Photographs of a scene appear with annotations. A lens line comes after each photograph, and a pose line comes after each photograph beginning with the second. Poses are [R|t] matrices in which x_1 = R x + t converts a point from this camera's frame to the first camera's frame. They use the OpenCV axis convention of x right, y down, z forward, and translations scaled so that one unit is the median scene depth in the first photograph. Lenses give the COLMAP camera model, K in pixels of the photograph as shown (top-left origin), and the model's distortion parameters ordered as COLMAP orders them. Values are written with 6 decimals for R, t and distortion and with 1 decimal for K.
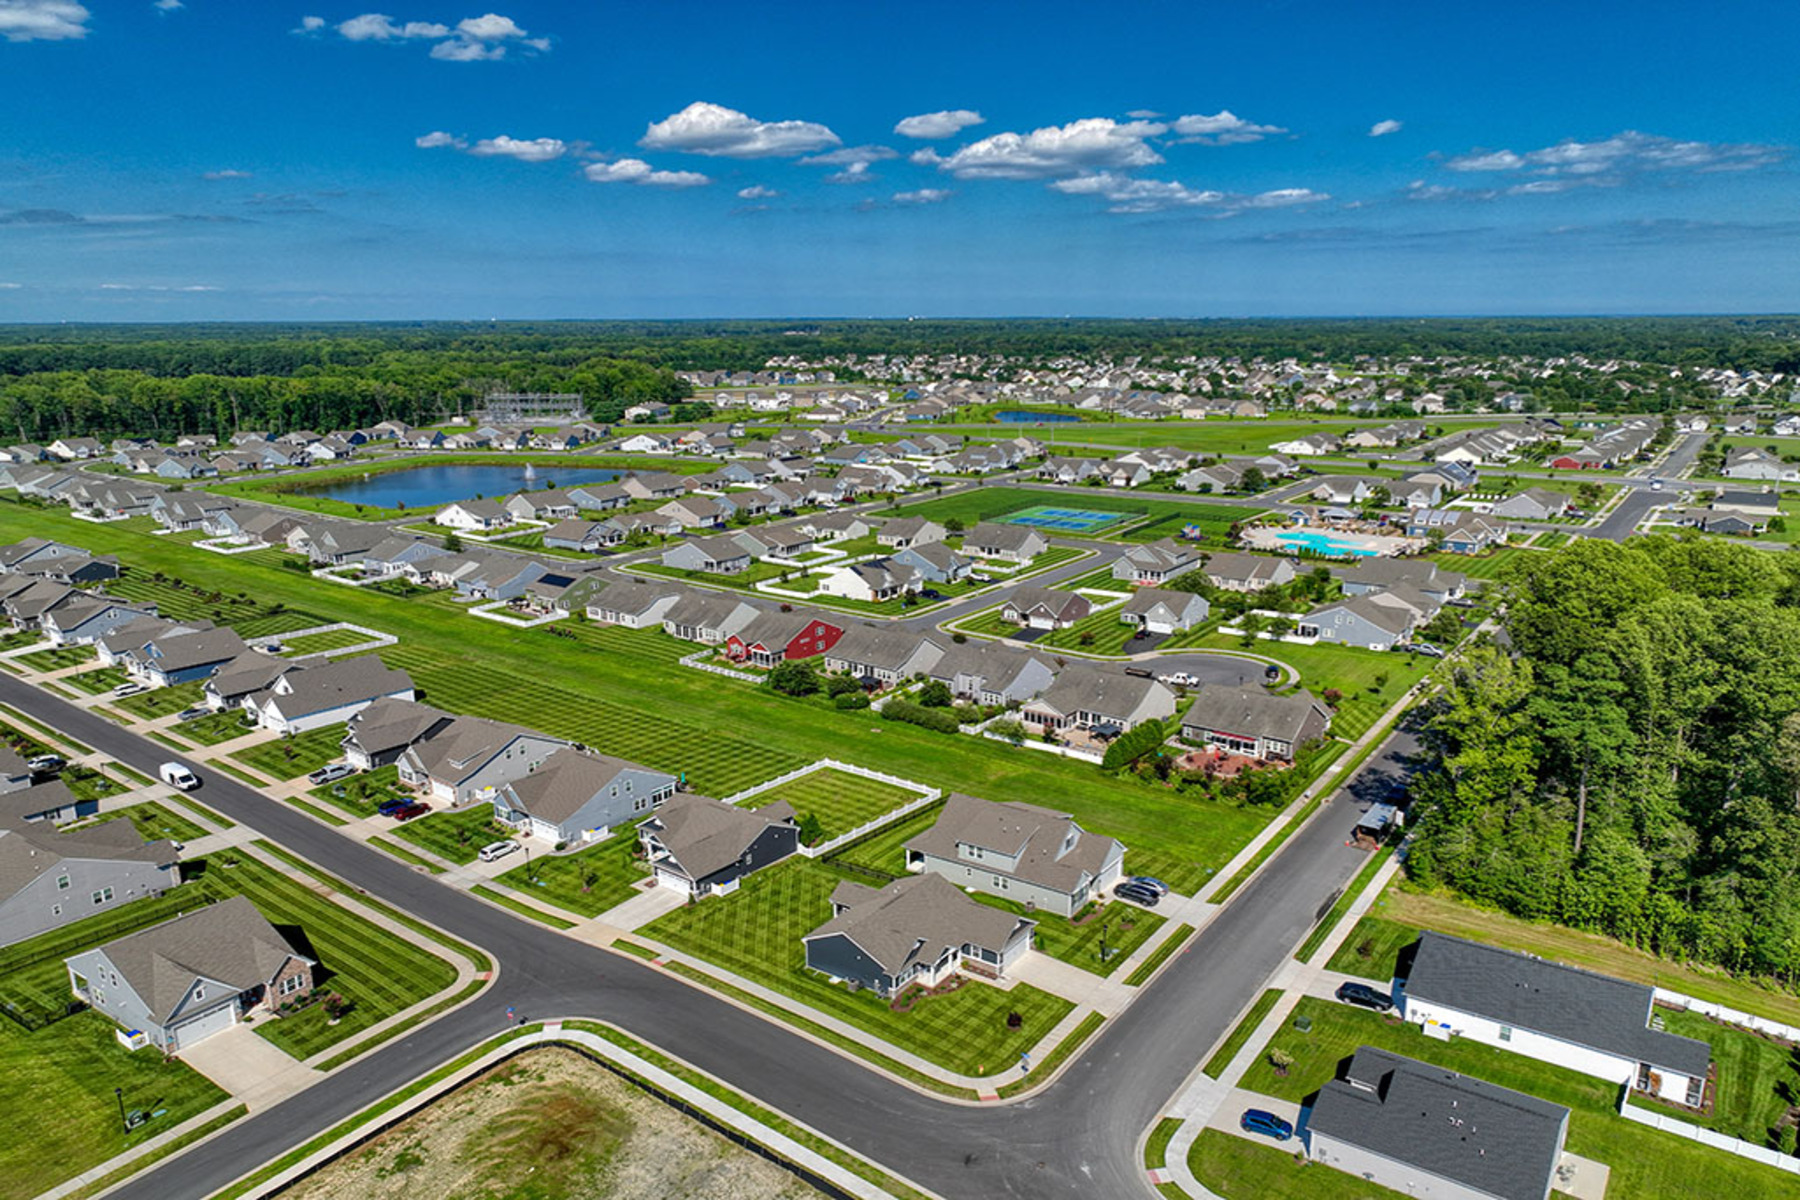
lens RADIAL K [[1264.4, 0, 903.3], [0, 1264.4, 602.1], [0, 0, 1]] dist [0.004253, 0.001547]
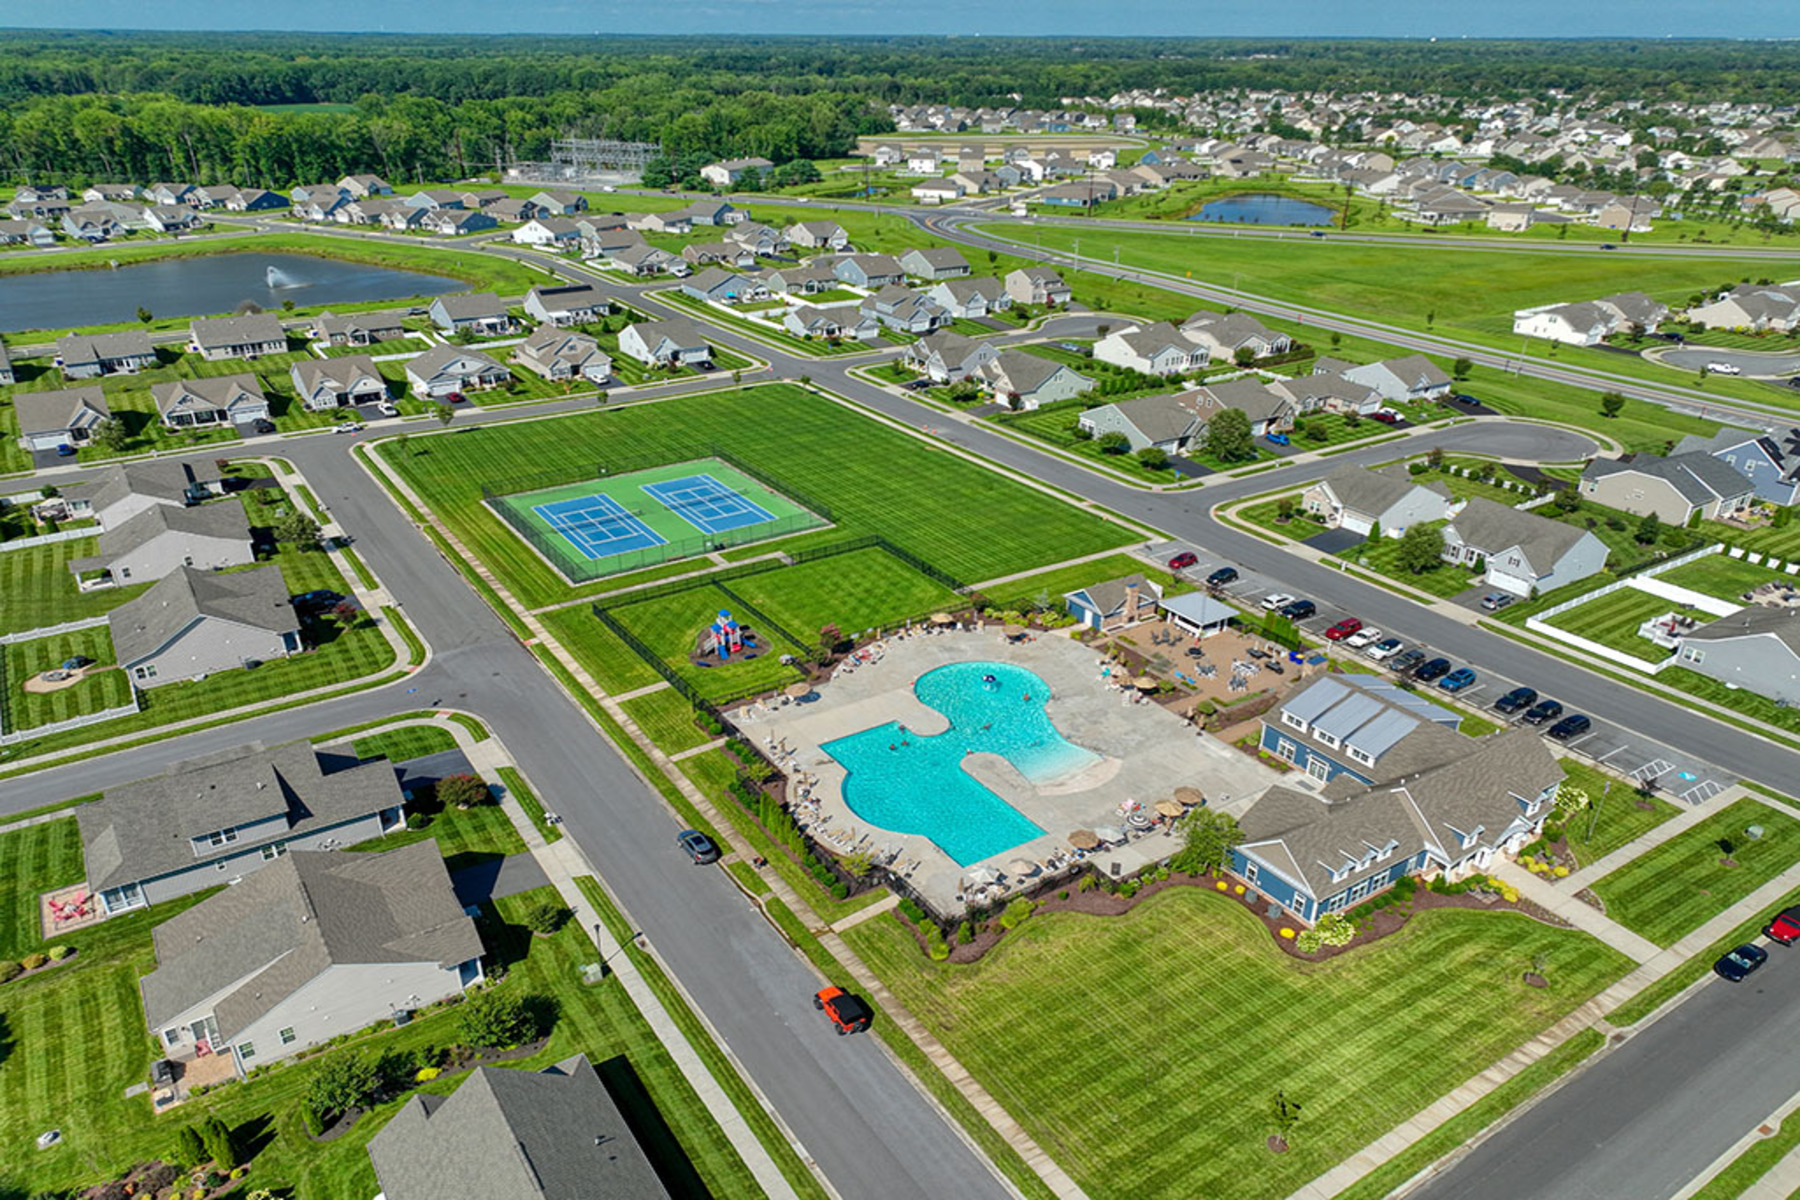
lens RADIAL K [[1229.8, 0, 903.5], [0, 1229.8, 722.9], [0, 0, 1]] dist [-0.003730, 0.013509]
pose [[0.930021, 0.188402, -0.315540, 0.720822], [-0.090611, 0.949643, 0.299946, -0.266026], [0.356161, -0.250364, 0.900259, 1.152309]]
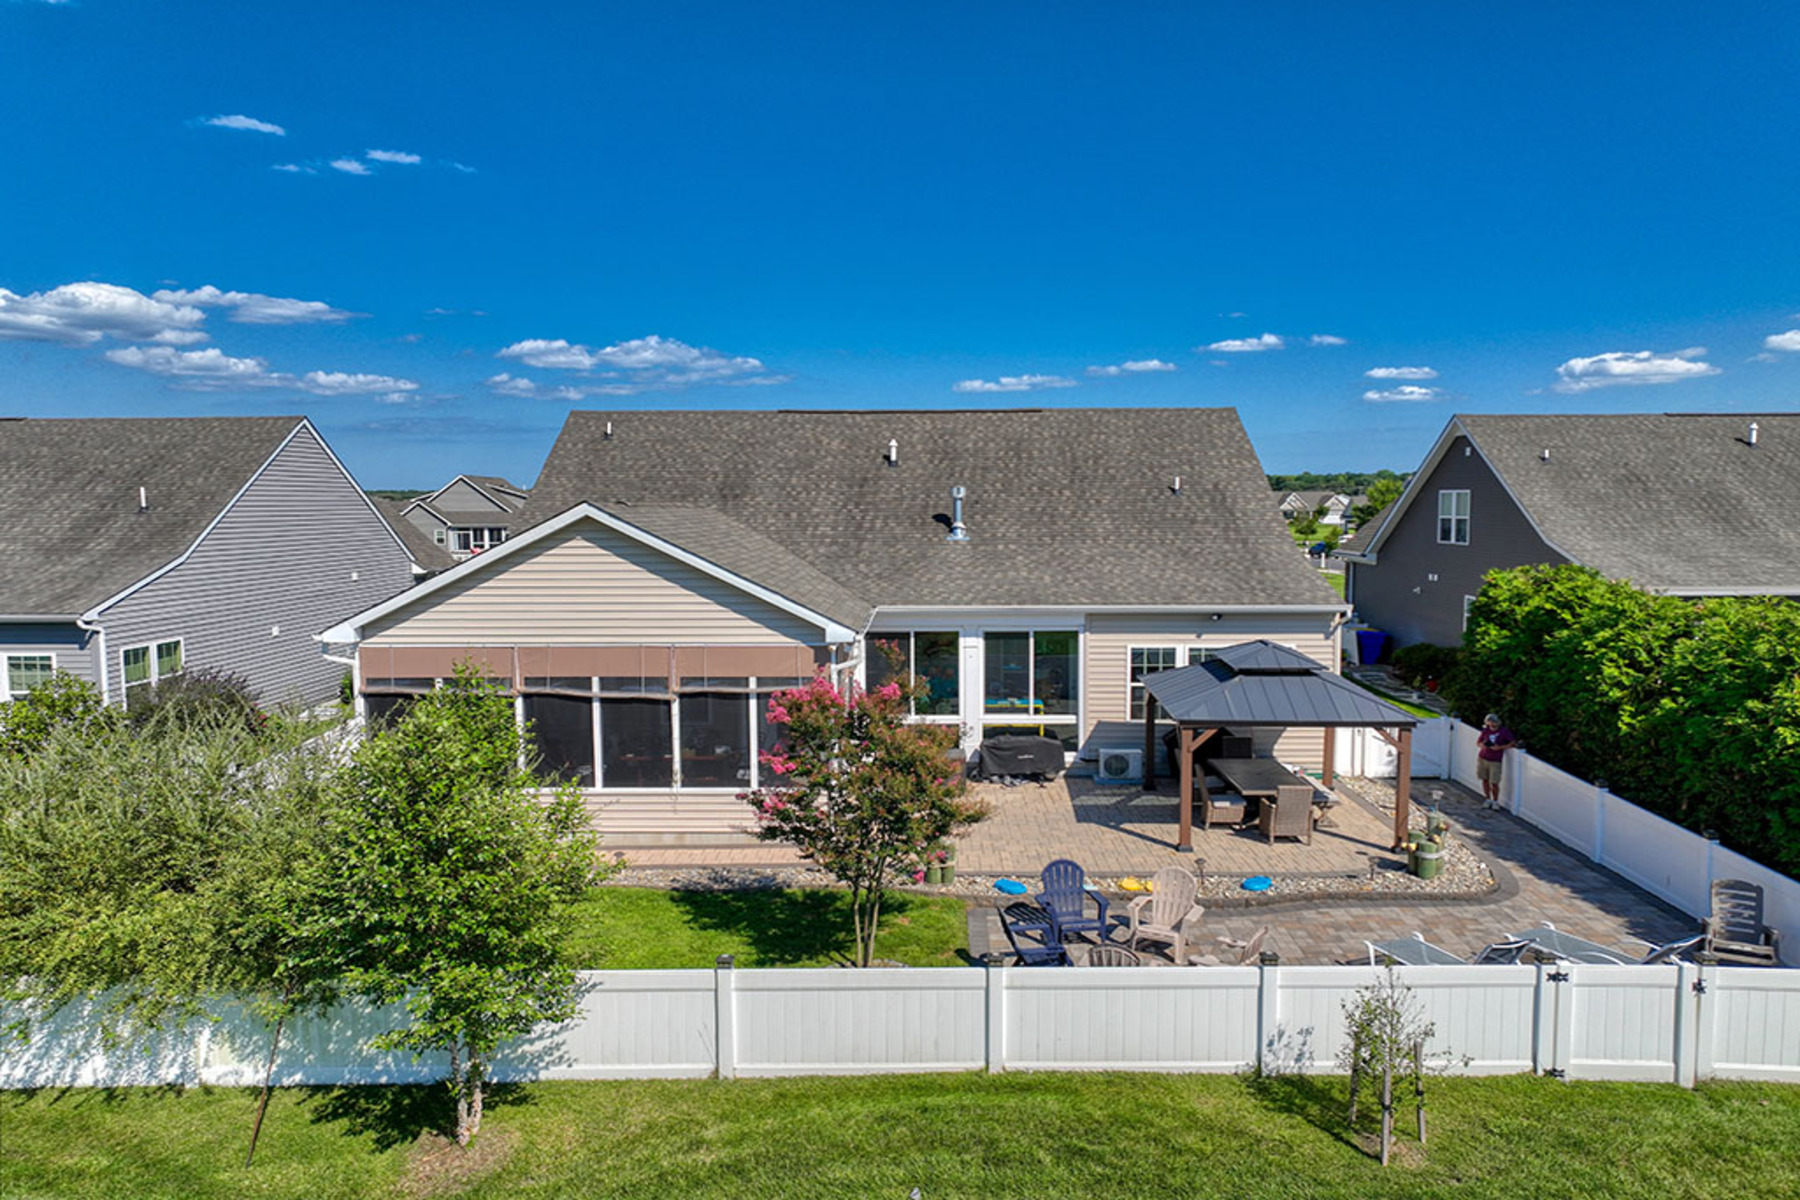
lens RADIAL K [[1264.4, 0, 903.3], [0, 1264.4, 602.1], [0, 0, 1]] dist [0.004253, 0.001547]
pose [[0.792367, -0.046317, 0.608284, 0.066642], [0.135421, 0.985590, -0.101356, 0.090505], [-0.594824, 0.162685, 0.787222, 0.855876]]
